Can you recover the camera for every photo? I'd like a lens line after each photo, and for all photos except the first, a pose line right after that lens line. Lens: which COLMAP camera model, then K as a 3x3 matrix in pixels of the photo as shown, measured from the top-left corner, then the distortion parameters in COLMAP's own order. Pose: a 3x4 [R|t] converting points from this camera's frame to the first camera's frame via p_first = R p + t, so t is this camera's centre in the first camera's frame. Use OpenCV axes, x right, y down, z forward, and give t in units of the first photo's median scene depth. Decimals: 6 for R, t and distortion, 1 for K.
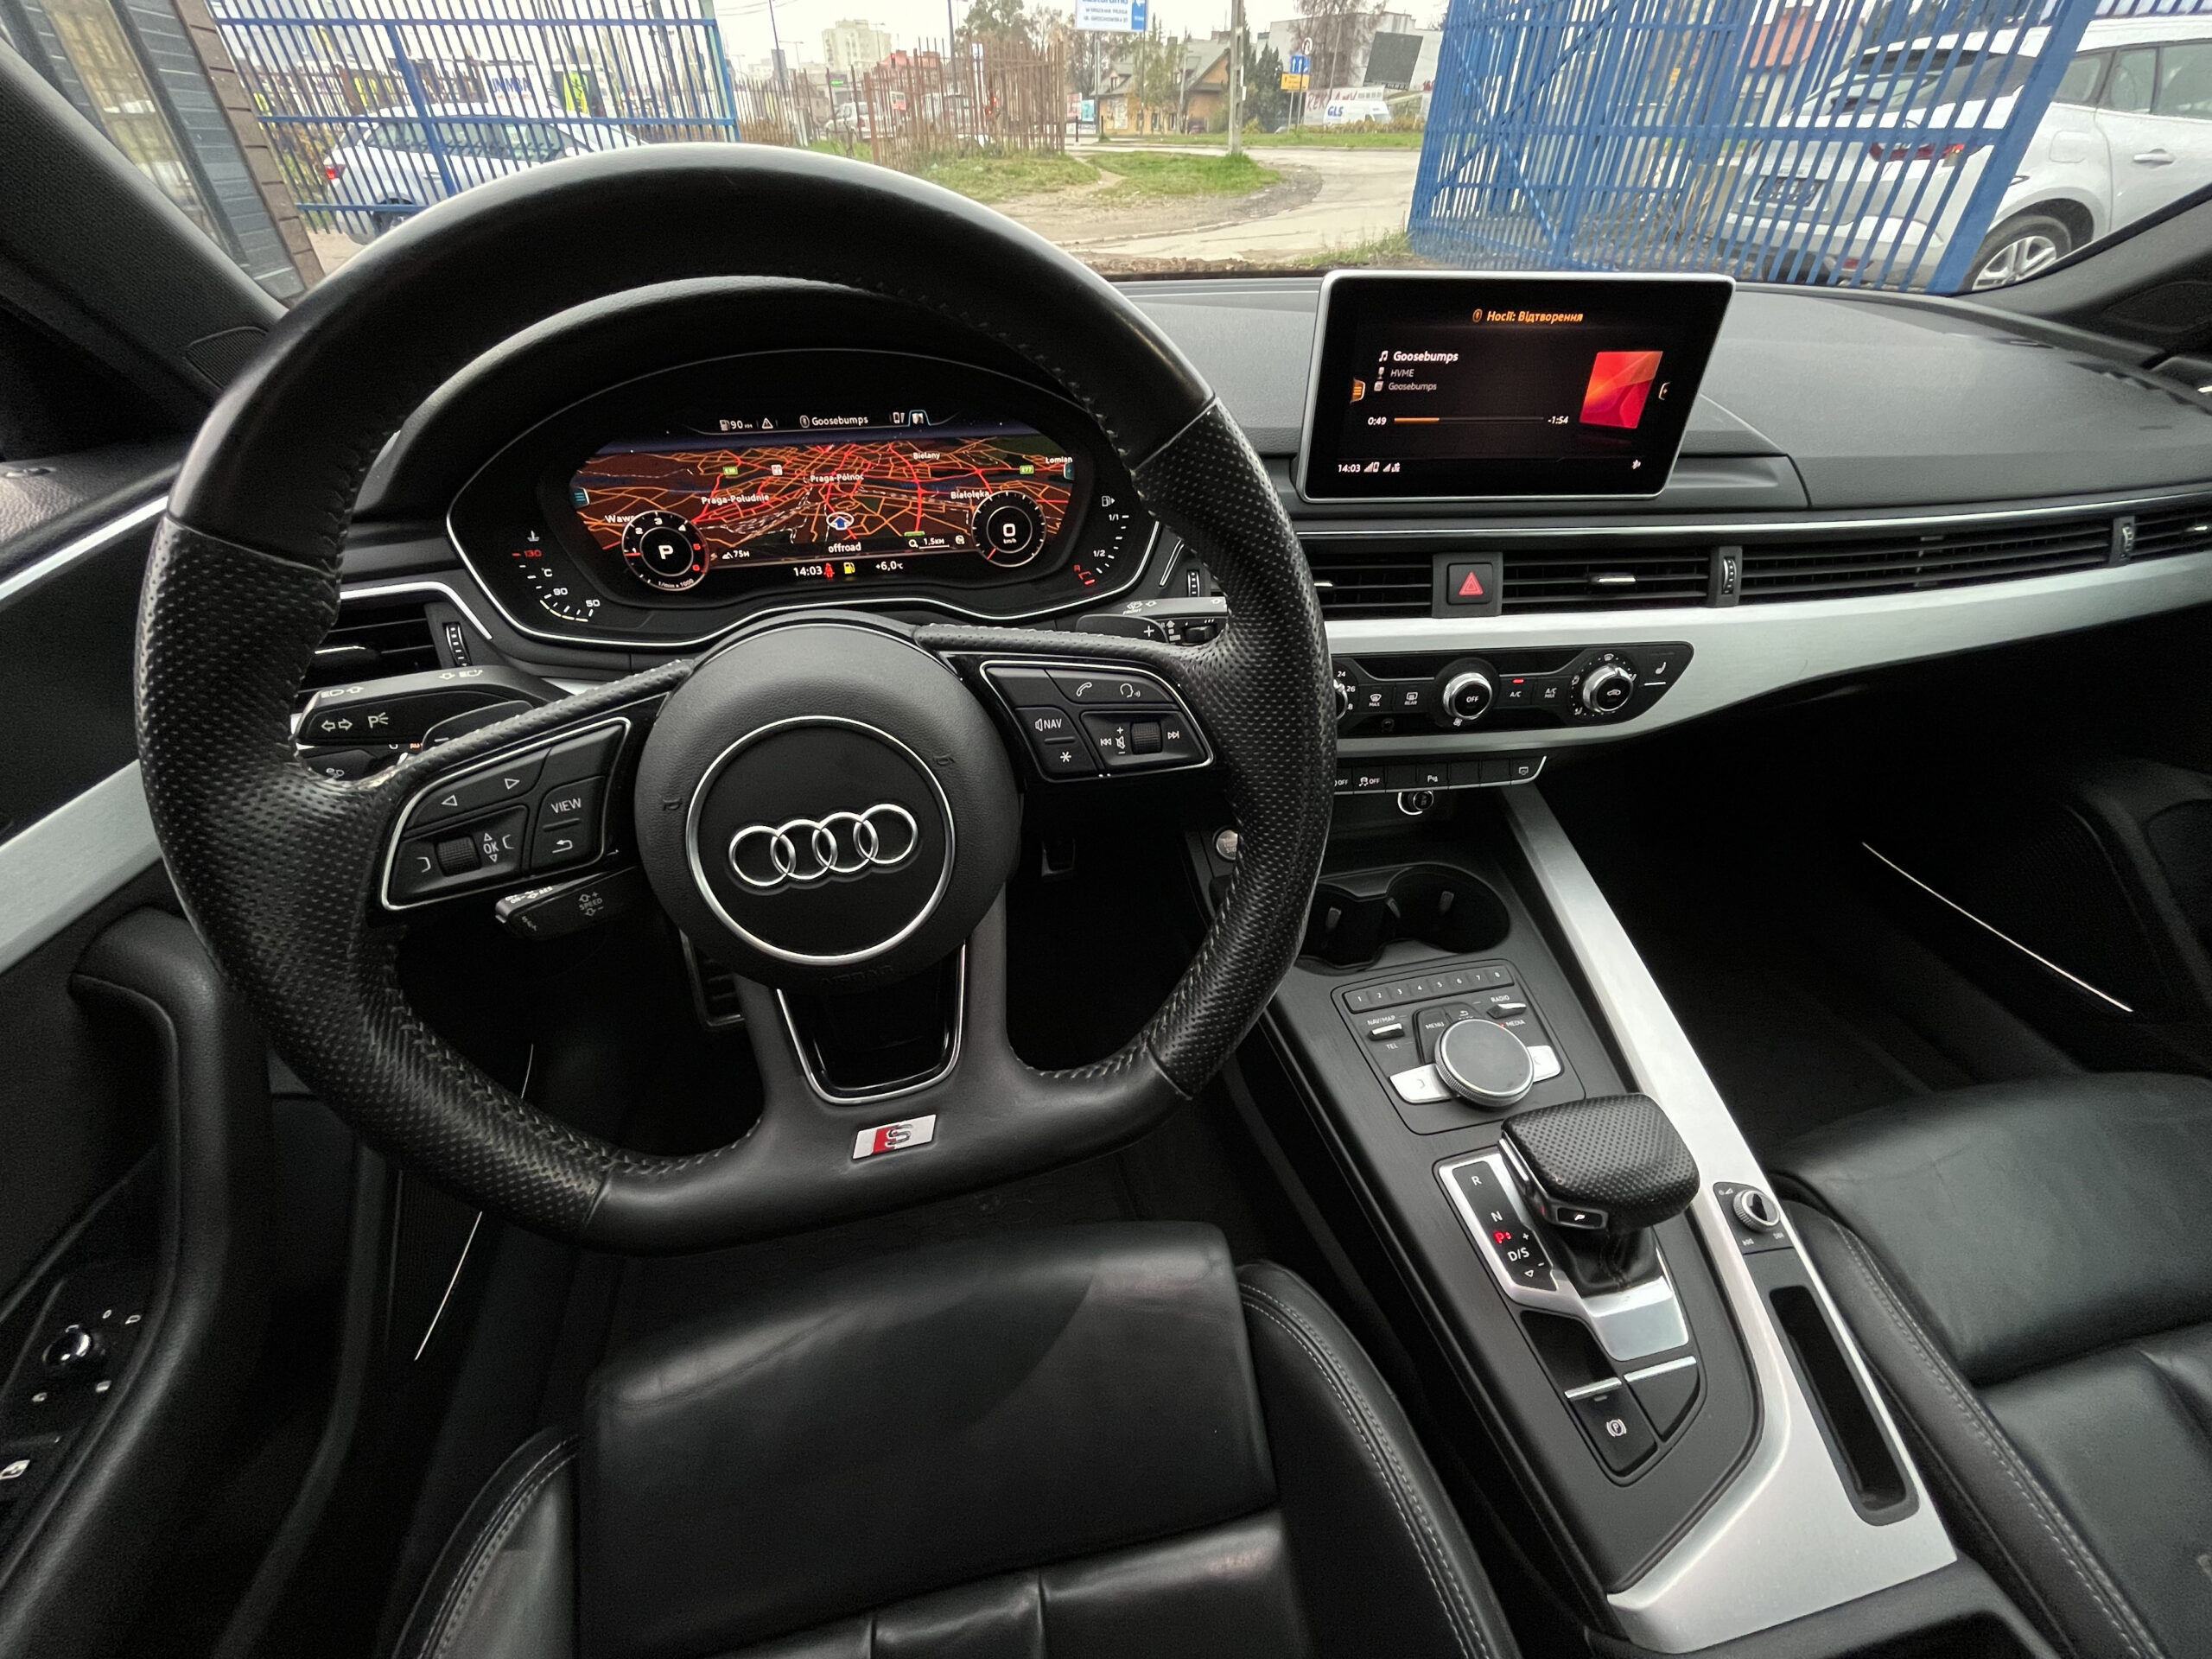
lens RADIAL K [[889.5, 0, 1107.0], [0, 889.5, 829.1], [0, 0, 1]] dist [-0.002782, -0.000891]
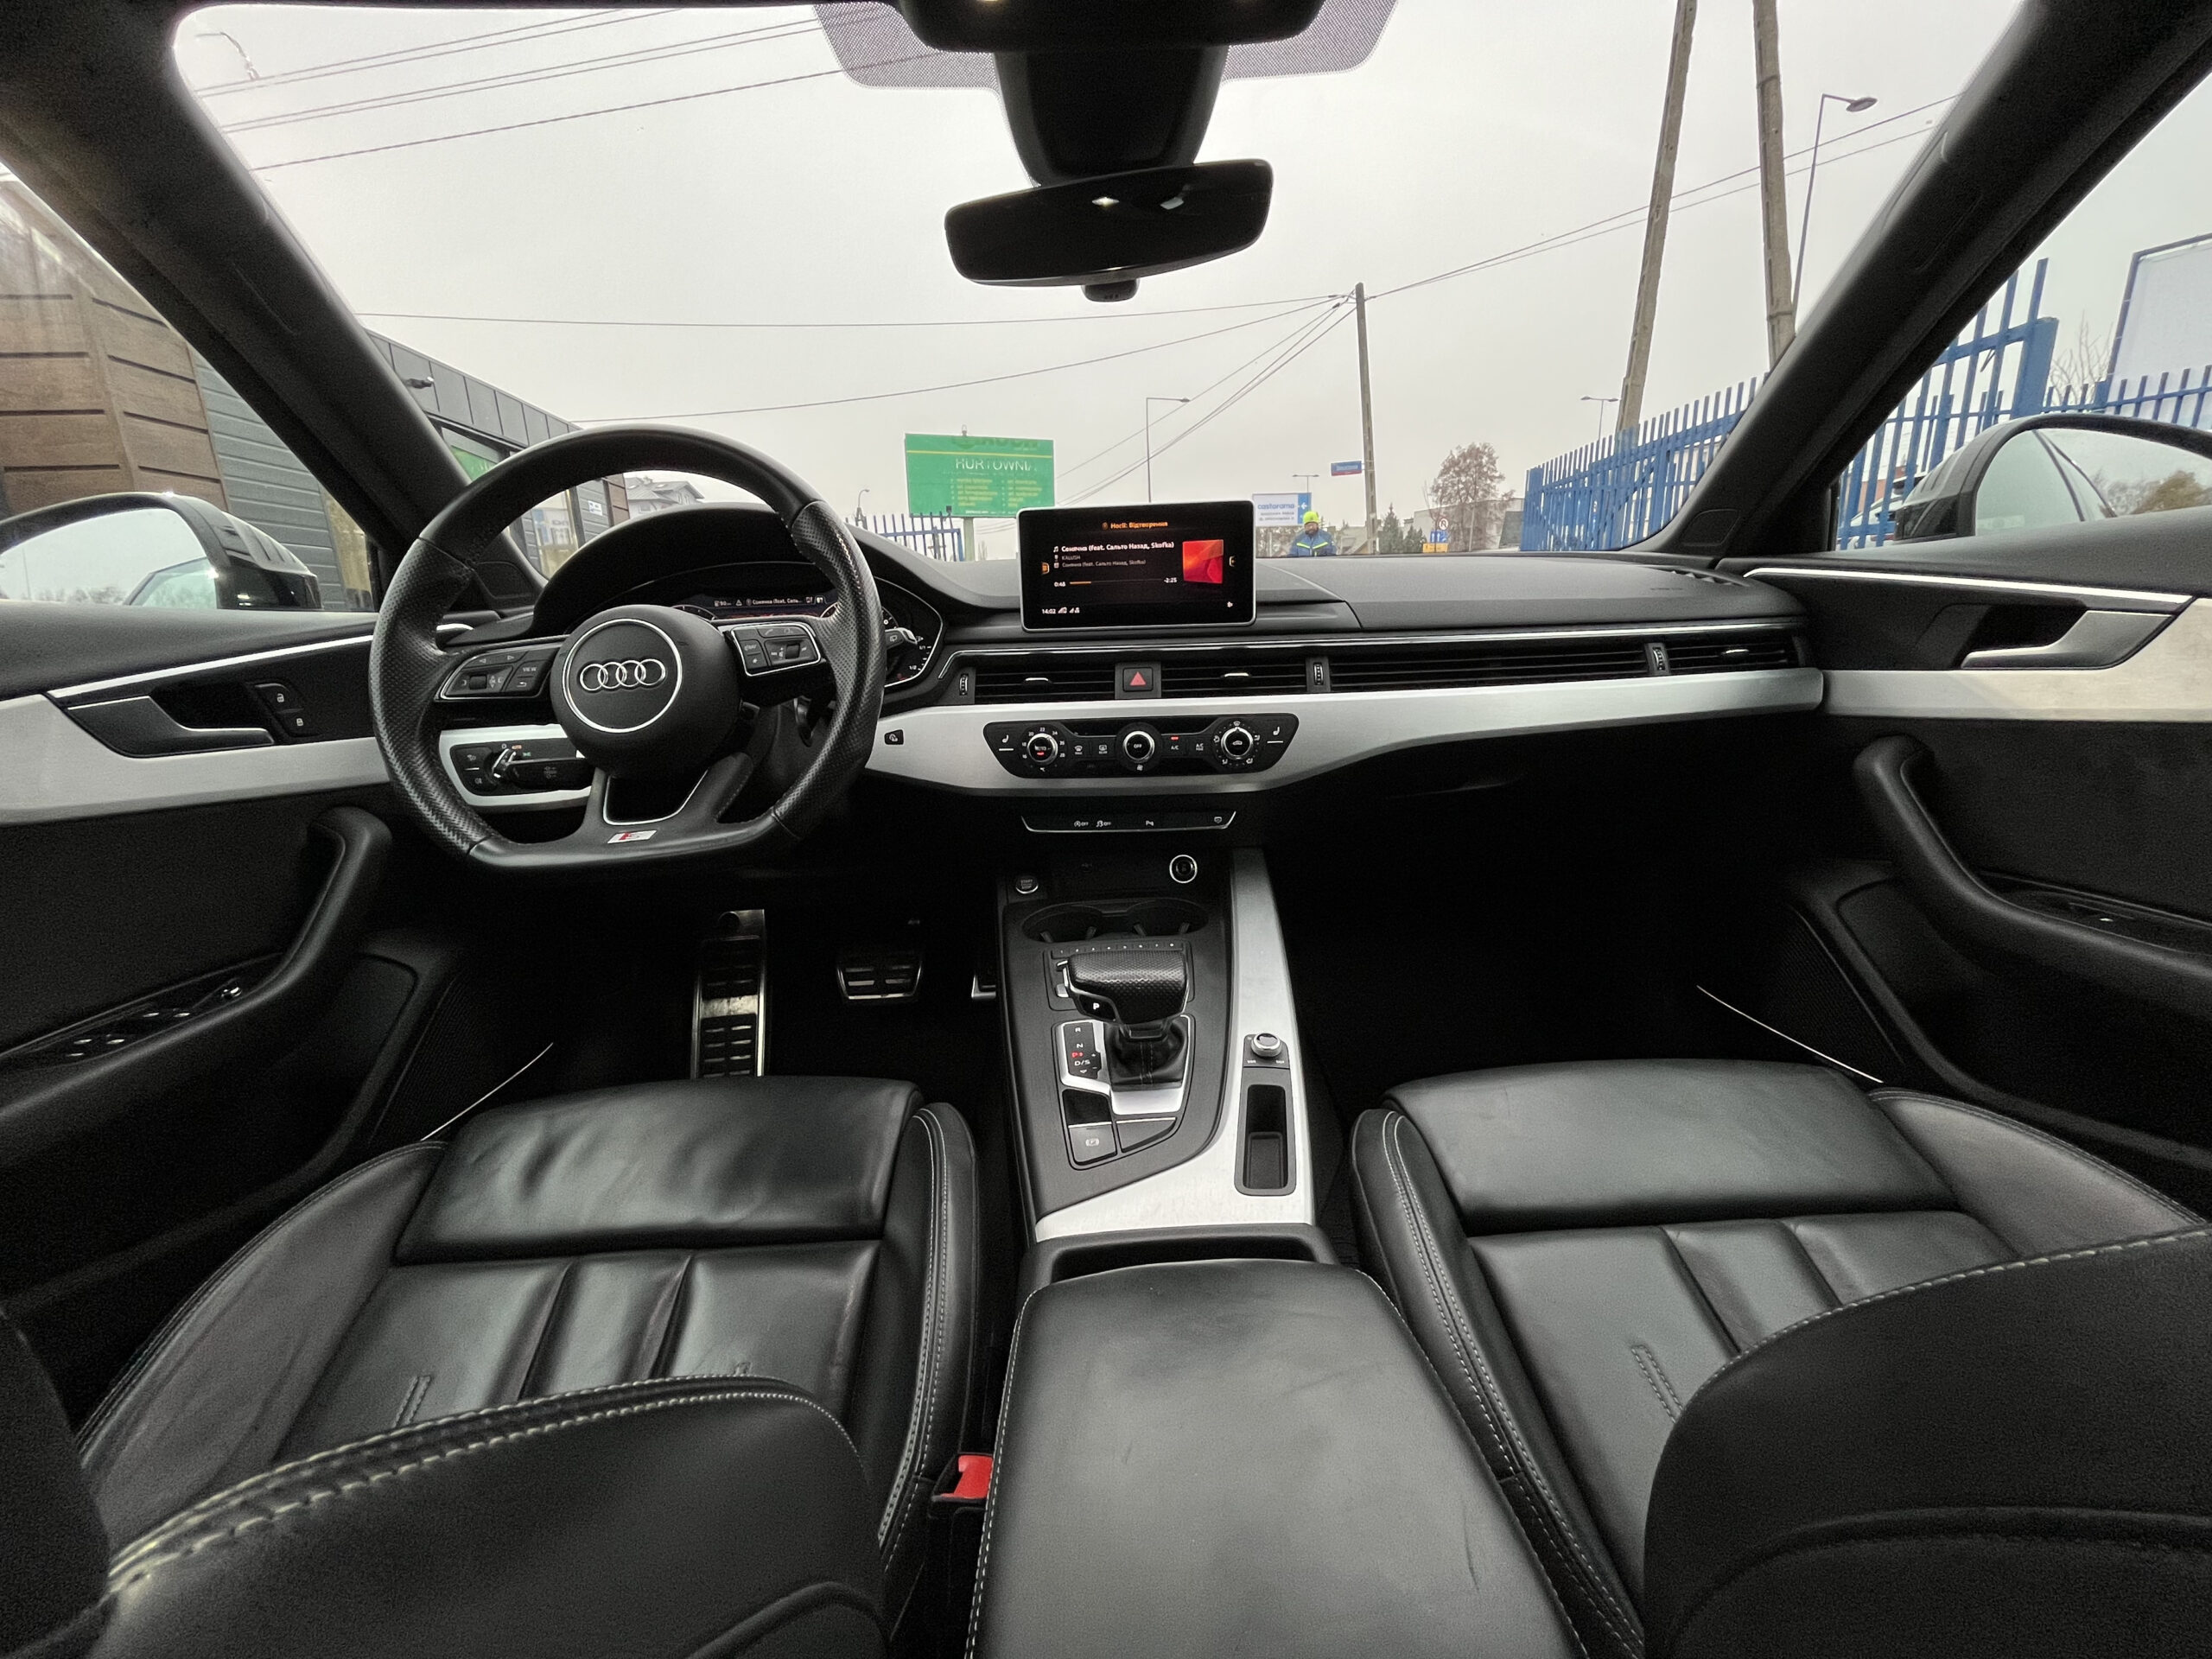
lens RADIAL K [[889.5, 0, 1112.1], [0, 889.5, 839.7], [0, 0, 1]] dist [-0.002782, -0.000891]
pose [[0.982089, 0.000066, -0.188420, 0.682656], [-0.073567, 0.920761, -0.383128, 0.608363], [0.173465, 0.390127, 0.904274, -0.324771]]
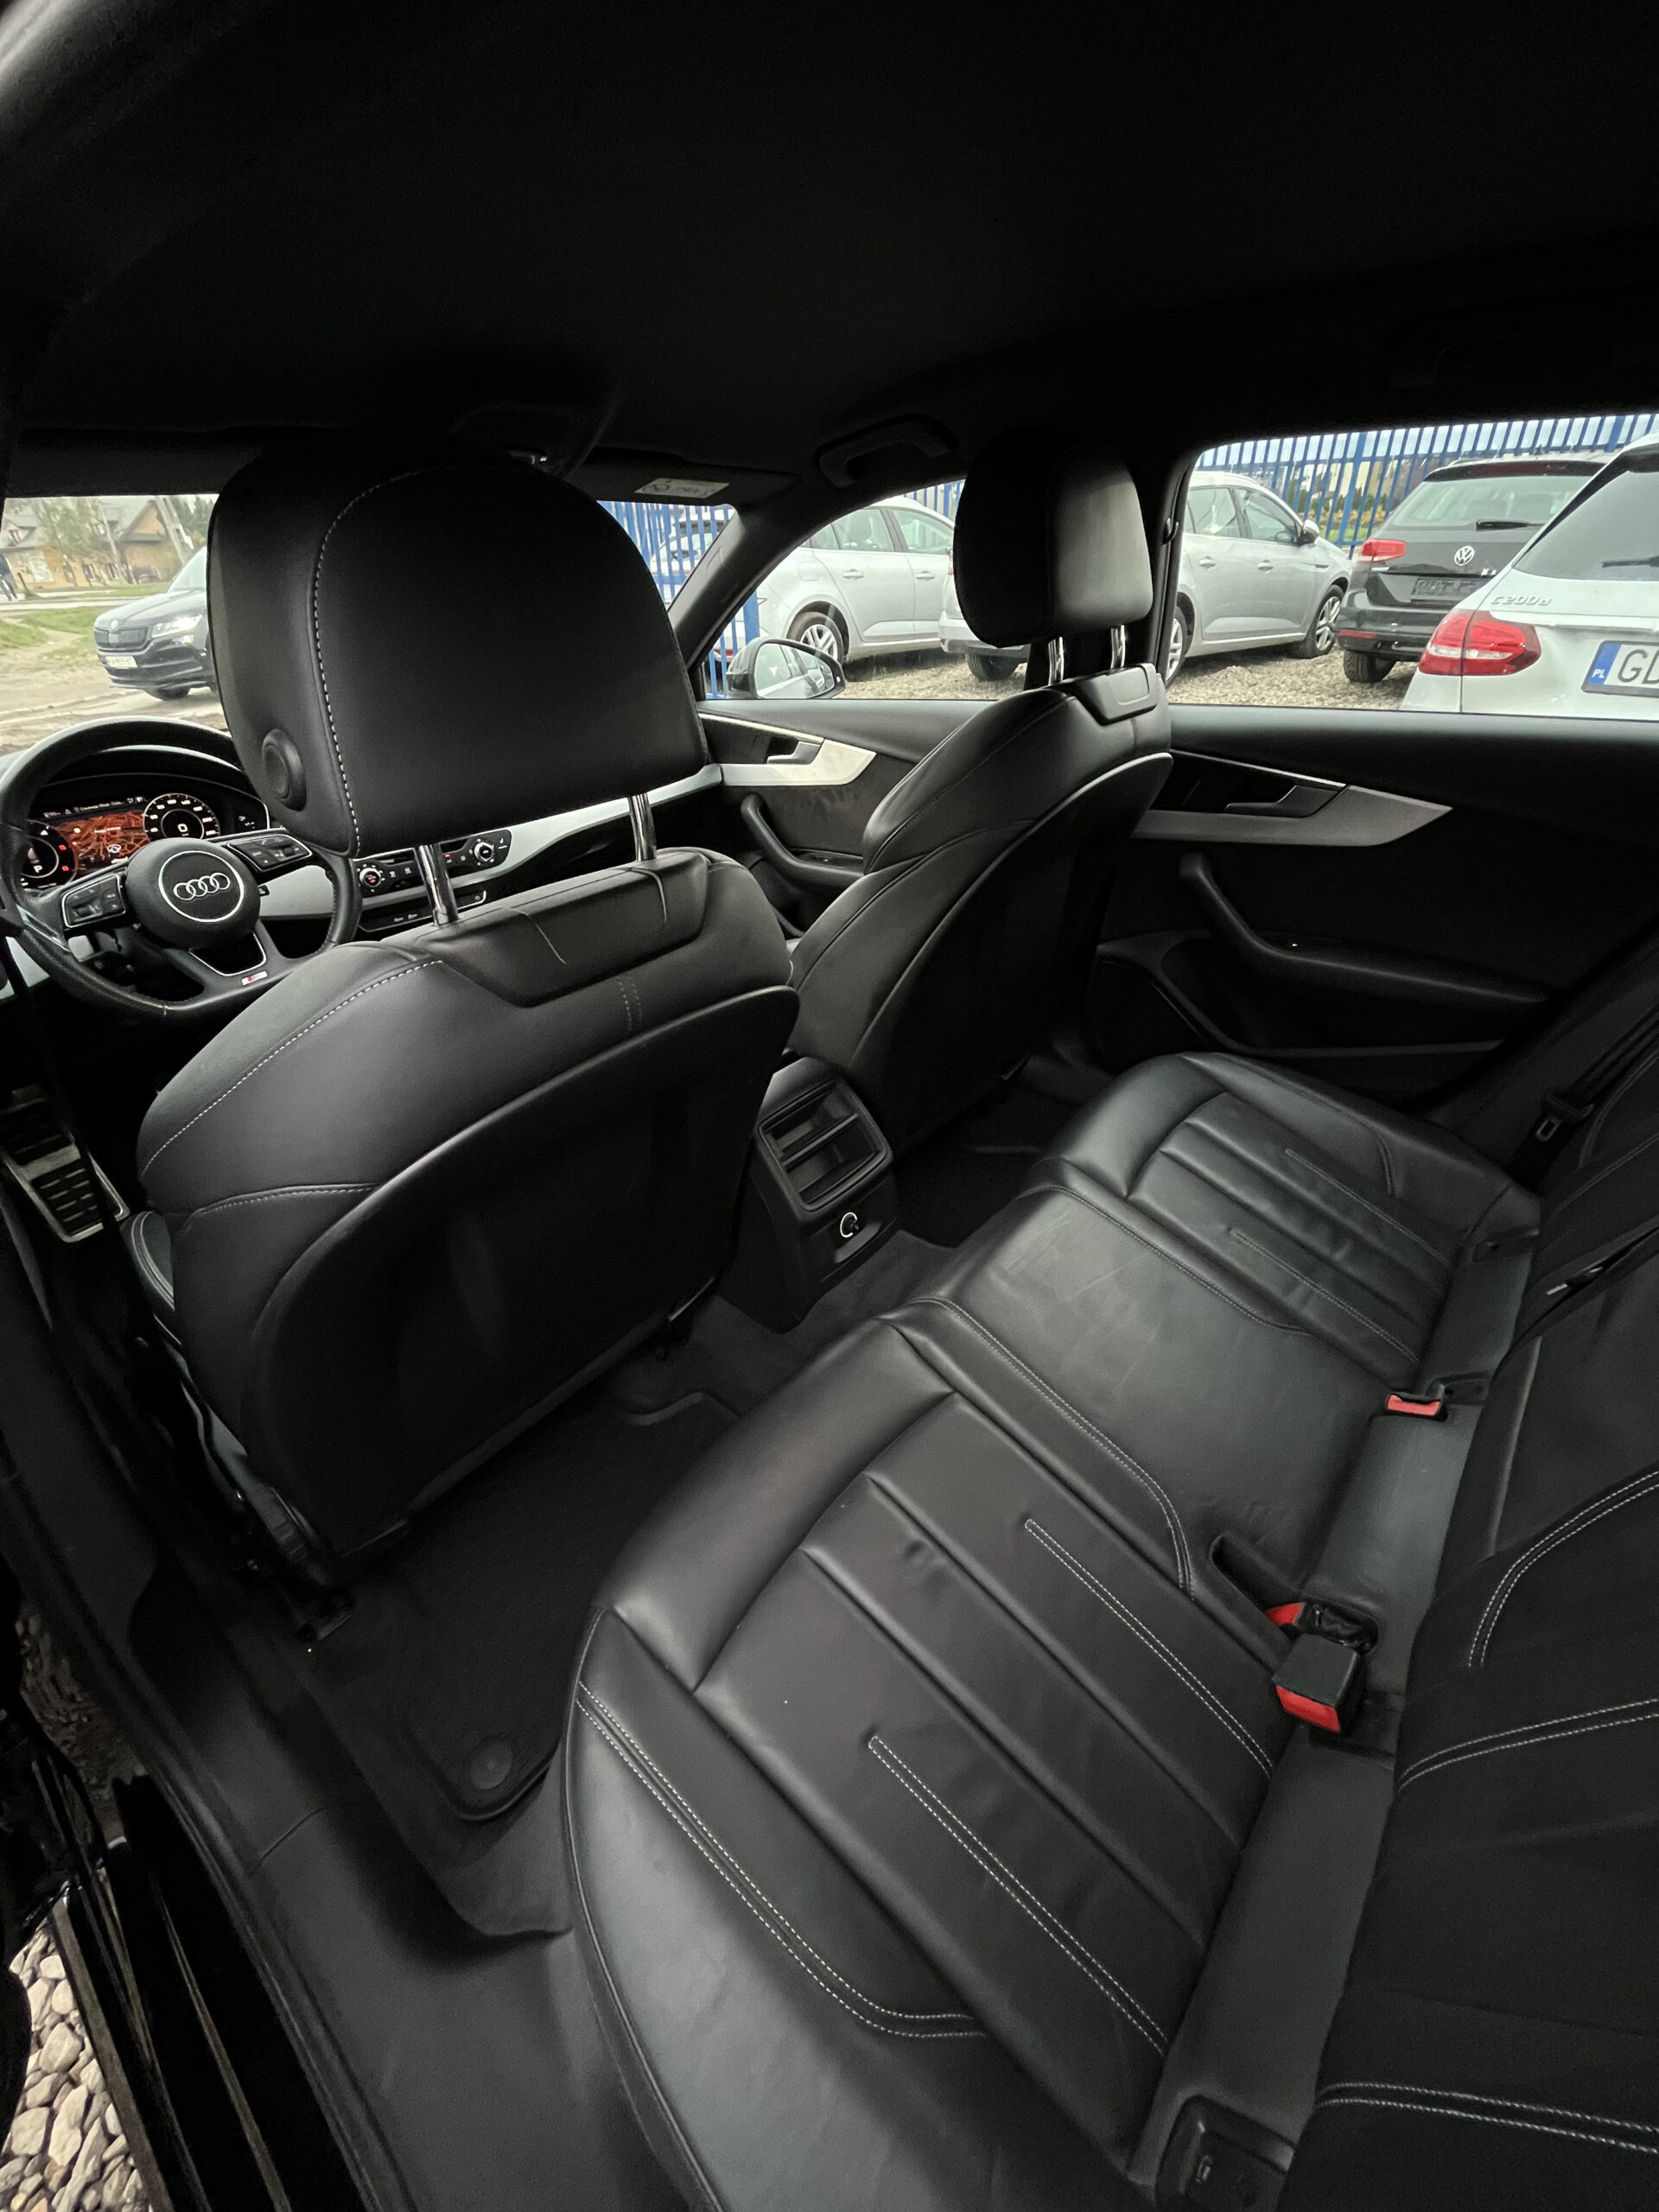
lens RADIAL K [[889.5, 0, 818.6], [0, 889.5, 1108.5], [0, 0, 1]] dist [-0.002782, -0.000891]
pose [[0.790981, -0.349502, 0.502193, -0.247562], [0.405238, 0.914209, -0.002027, 0.998027], [-0.458401, 0.205111, 0.864753, -1.655380]]
